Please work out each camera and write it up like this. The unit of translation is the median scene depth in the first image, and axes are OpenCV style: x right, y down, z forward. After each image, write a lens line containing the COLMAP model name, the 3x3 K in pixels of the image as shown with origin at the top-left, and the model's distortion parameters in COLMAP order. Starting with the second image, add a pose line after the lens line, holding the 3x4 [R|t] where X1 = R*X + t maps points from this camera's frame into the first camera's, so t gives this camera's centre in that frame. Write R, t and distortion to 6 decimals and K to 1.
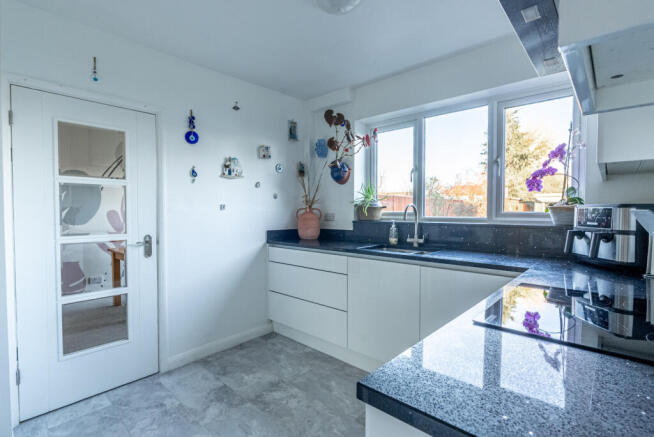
lens RADIAL K [[313.2, 0, 326.9], [0, 313.2, 217.3], [0, 0, 1]] dist [-0.001216, -0.000536]
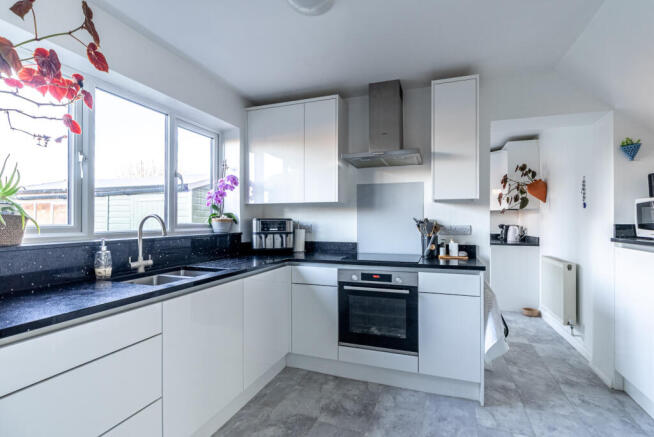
lens RADIAL K [[313.2, 0, 327.6], [0, 313.2, 219.2], [0, 0, 1]] dist [-0.001216, -0.000536]
pose [[-0.383395, 0.006629, 0.923561, -0.555955], [0.024911, 0.999685, 0.003166, -0.021336], [-0.923249, 0.024221, -0.383439, 0.867818]]
